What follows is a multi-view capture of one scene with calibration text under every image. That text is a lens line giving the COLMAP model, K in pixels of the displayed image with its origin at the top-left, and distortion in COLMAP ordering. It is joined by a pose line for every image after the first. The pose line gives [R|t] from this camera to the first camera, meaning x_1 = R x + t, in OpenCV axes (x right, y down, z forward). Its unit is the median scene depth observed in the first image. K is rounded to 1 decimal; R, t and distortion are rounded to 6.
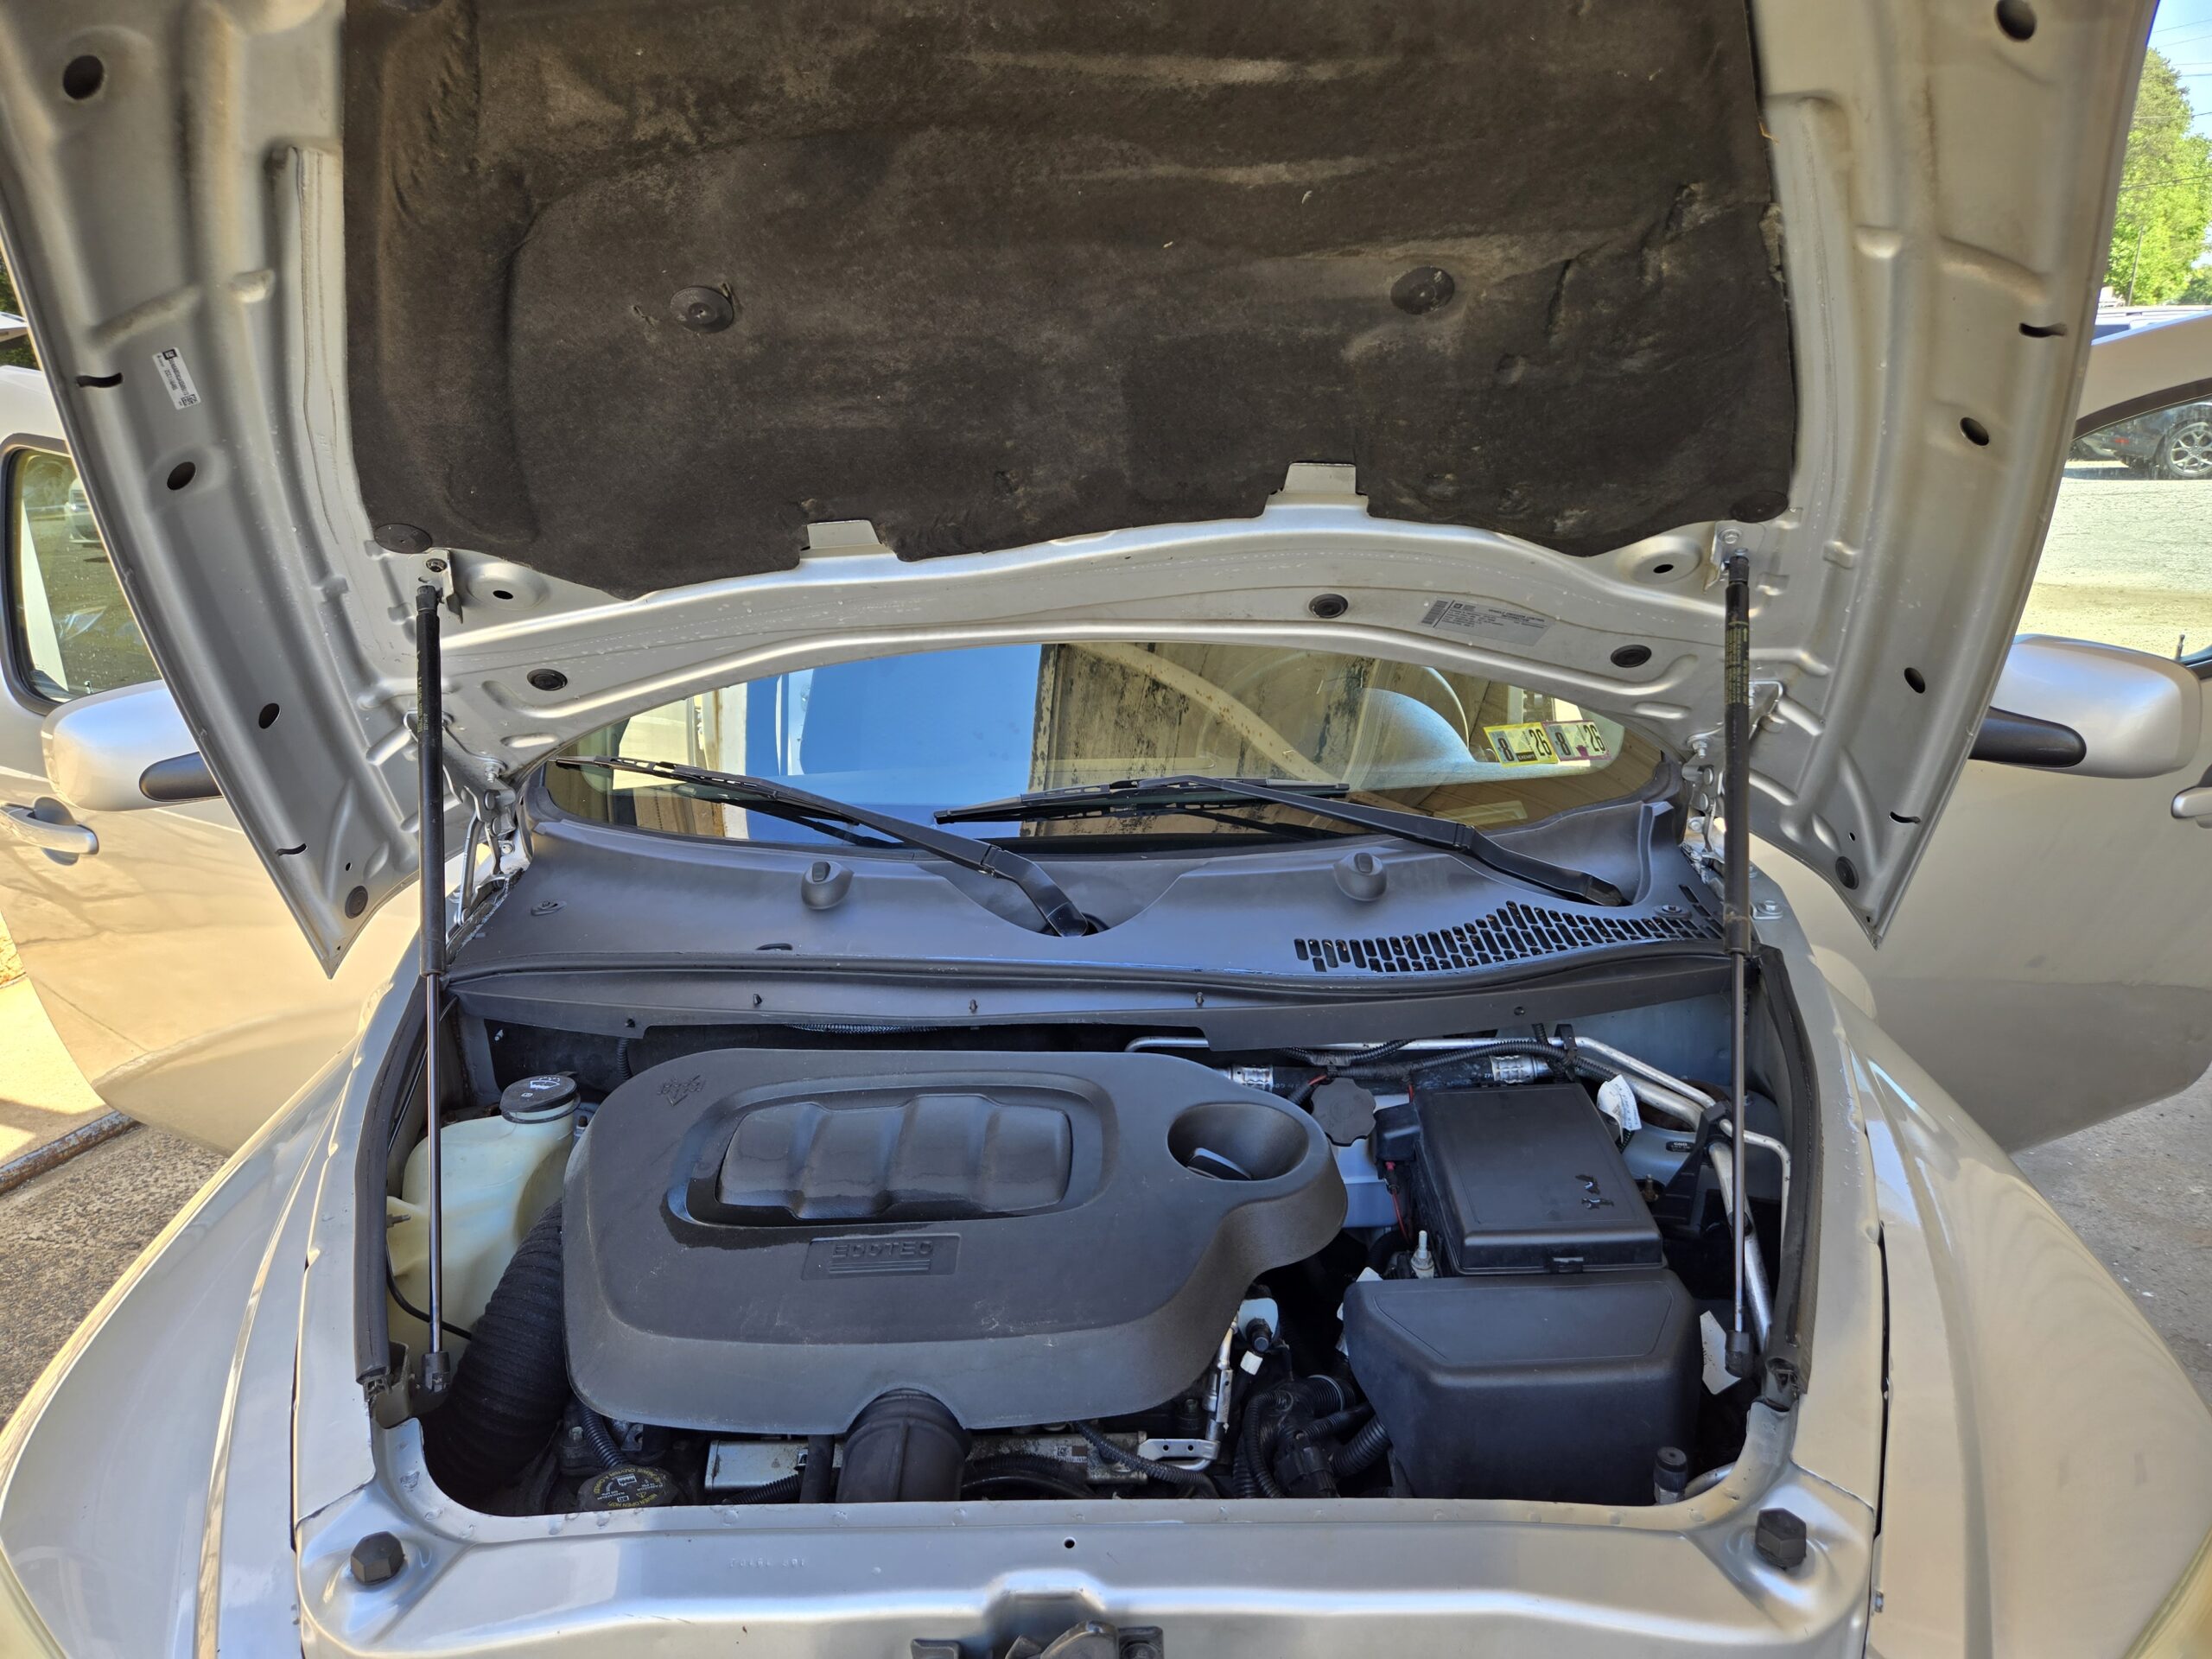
lens RADIAL K [[1472.4, 0, 1111.5], [0, 1472.4, 838.8], [0, 0, 1]] dist [0.071260, -0.066439]
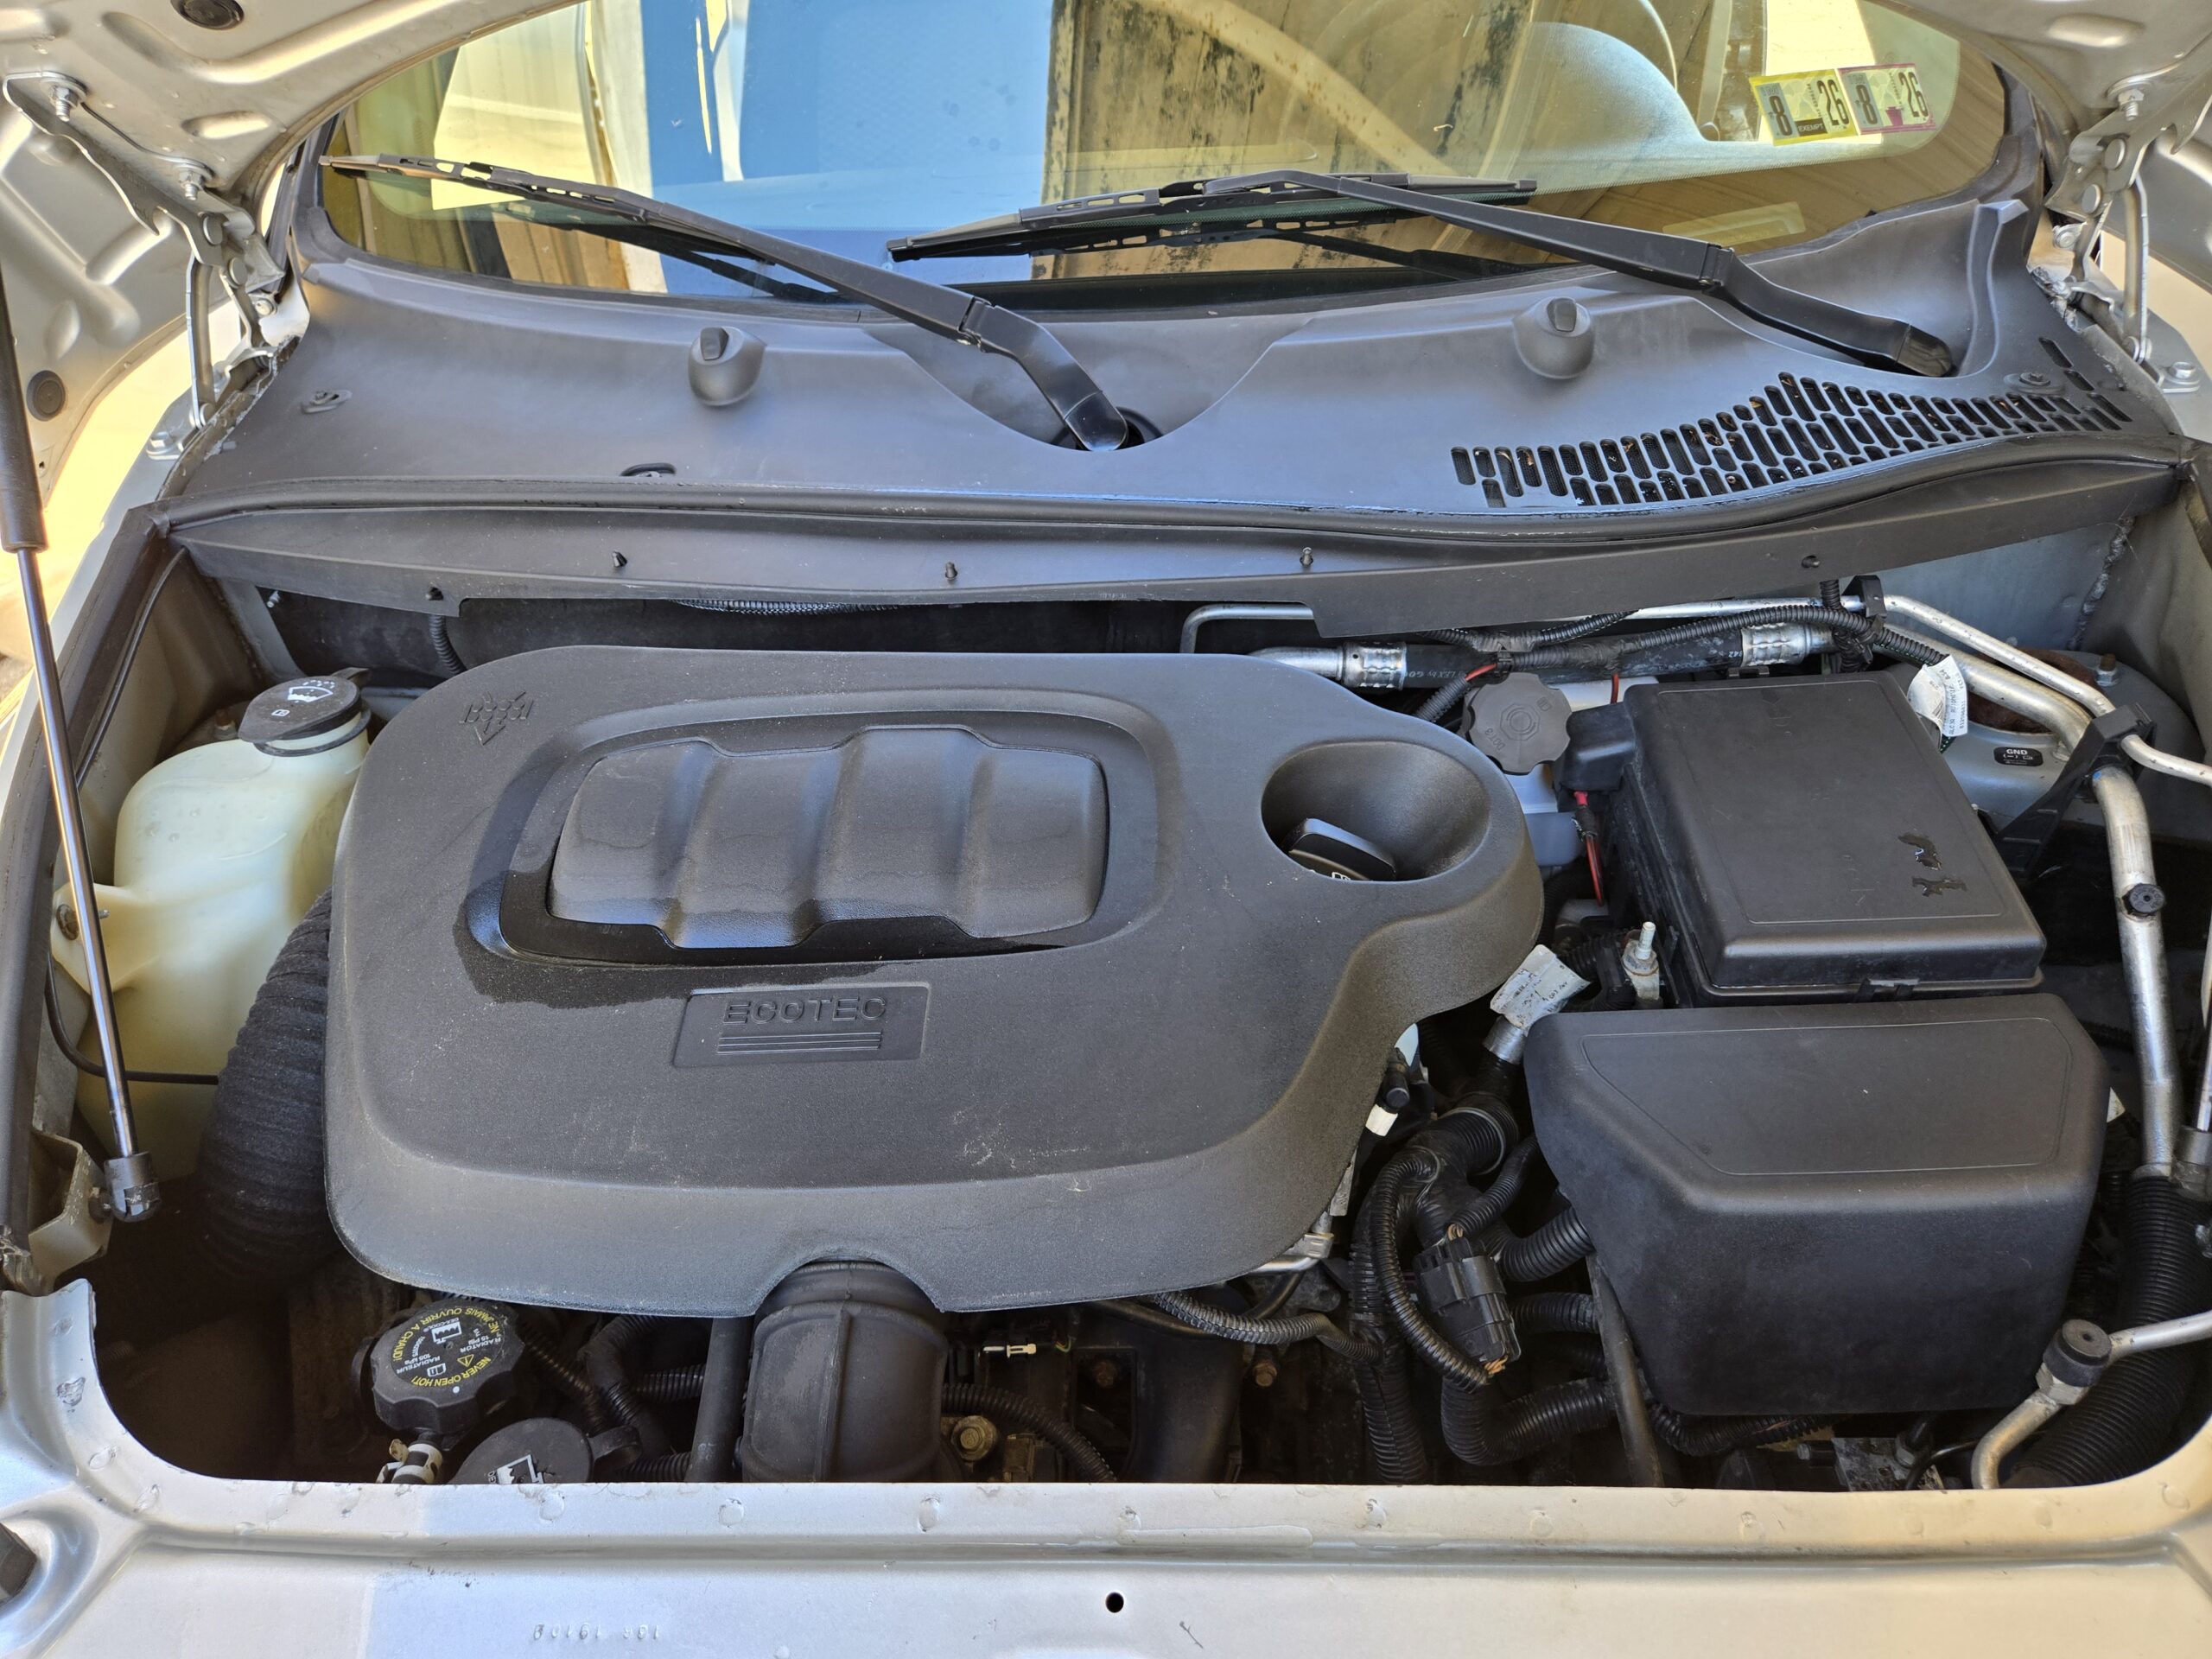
lens RADIAL K [[1472.4, 0, 1111.5], [0, 1472.4, 838.8], [0, 0, 1]] dist [0.071260, -0.066439]
pose [[0.999609, -0.006833, -0.027108, -0.007086], [0.016059, 0.934059, 0.356759, -0.005597], [0.022883, -0.357054, 0.933803, 0.344478]]
